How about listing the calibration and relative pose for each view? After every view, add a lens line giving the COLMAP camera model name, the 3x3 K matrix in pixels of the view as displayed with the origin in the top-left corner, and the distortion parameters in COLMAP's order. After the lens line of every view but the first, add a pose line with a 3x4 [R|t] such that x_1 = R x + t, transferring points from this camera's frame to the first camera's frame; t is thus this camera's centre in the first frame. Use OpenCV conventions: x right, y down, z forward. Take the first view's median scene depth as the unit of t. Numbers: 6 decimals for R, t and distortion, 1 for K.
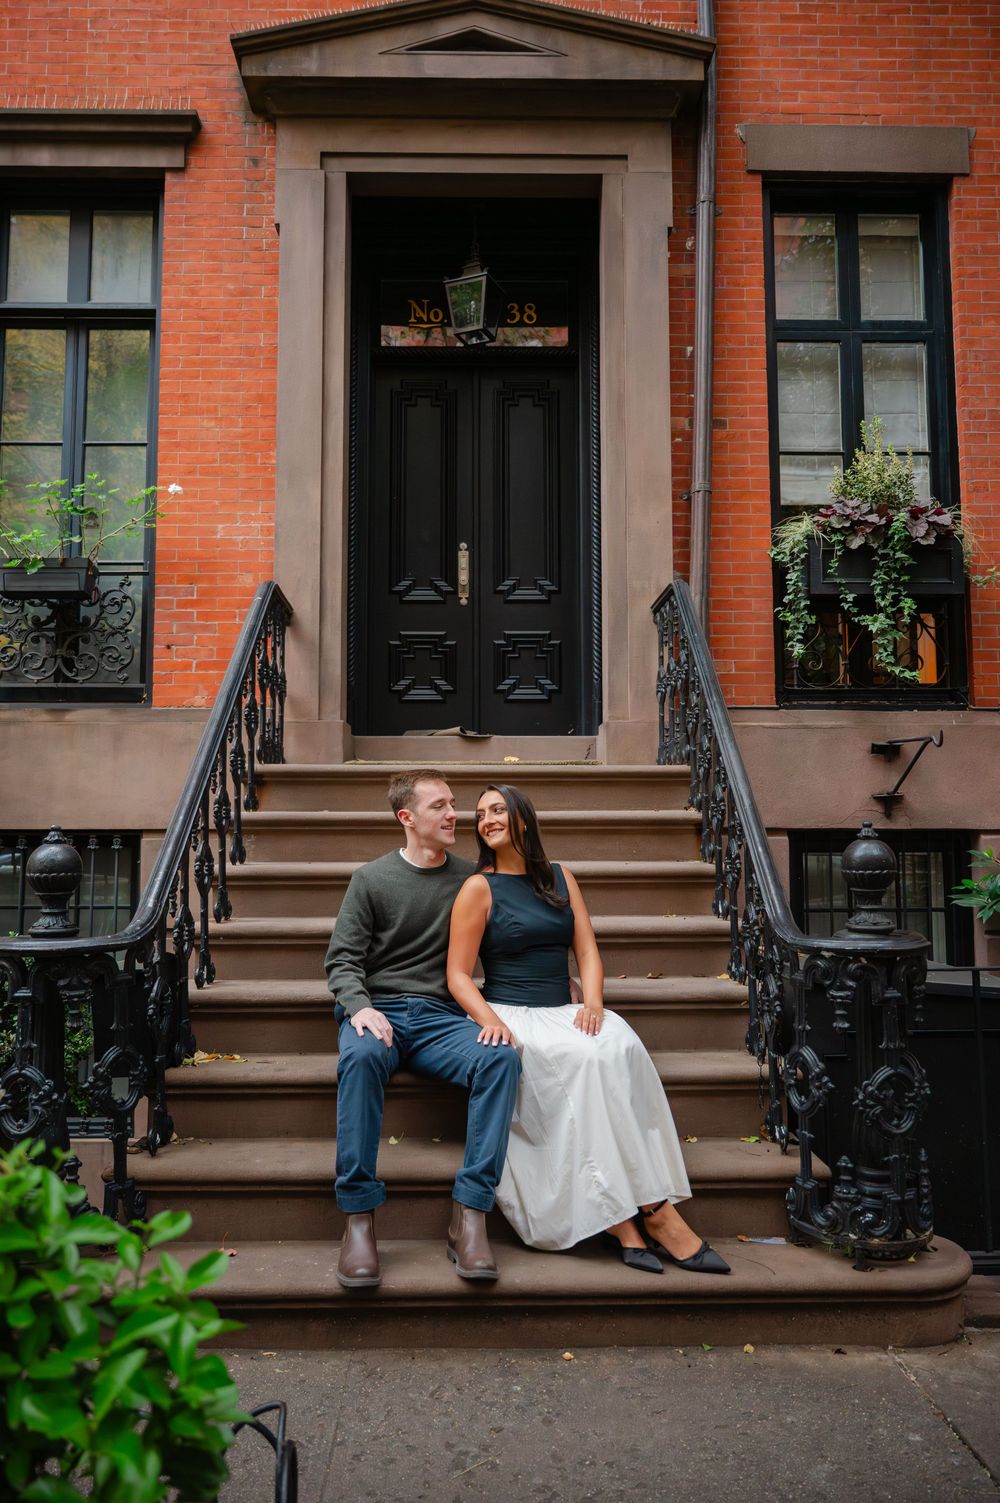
lens RADIAL K [[1205.3, 0, 507.6], [0, 1205.3, 754.8], [0, 0, 1]] dist [0.007208, -0.001366]
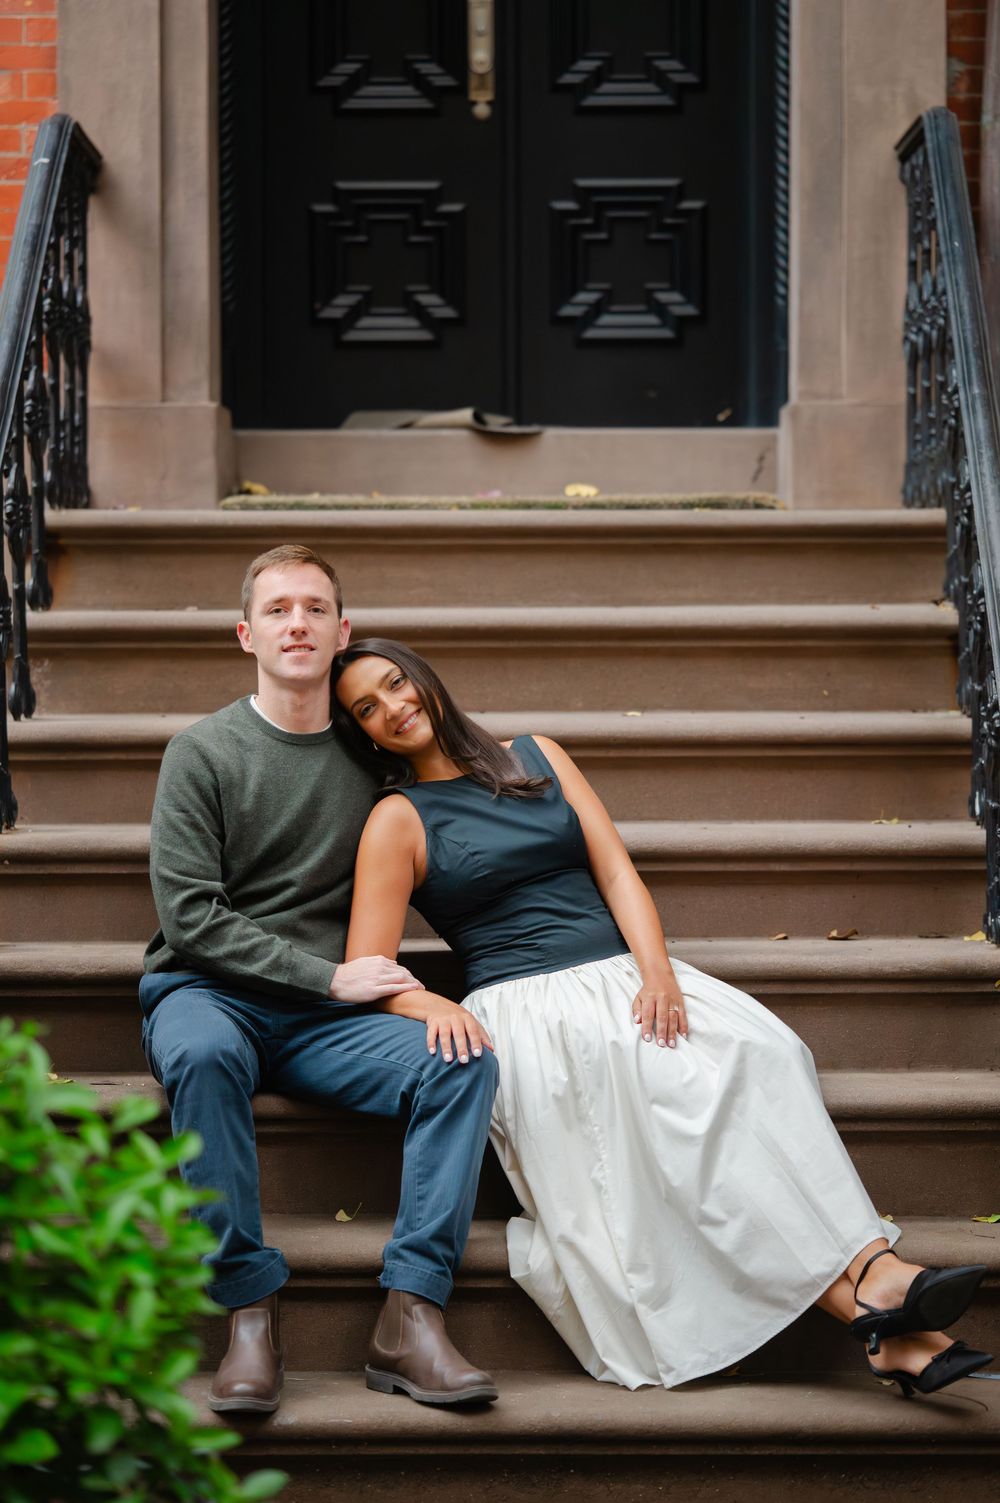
lens RADIAL K [[3701.8, 0, 505.3], [0, 3701.8, 750.3], [0, 0, 1]] dist [0.046217, 0.000000]
pose [[0.999235, -0.000082, -0.039115, 0.028785], [0.004119, 0.994659, 0.103138, -0.042883], [0.038897, -0.103220, 0.993898, -0.413700]]
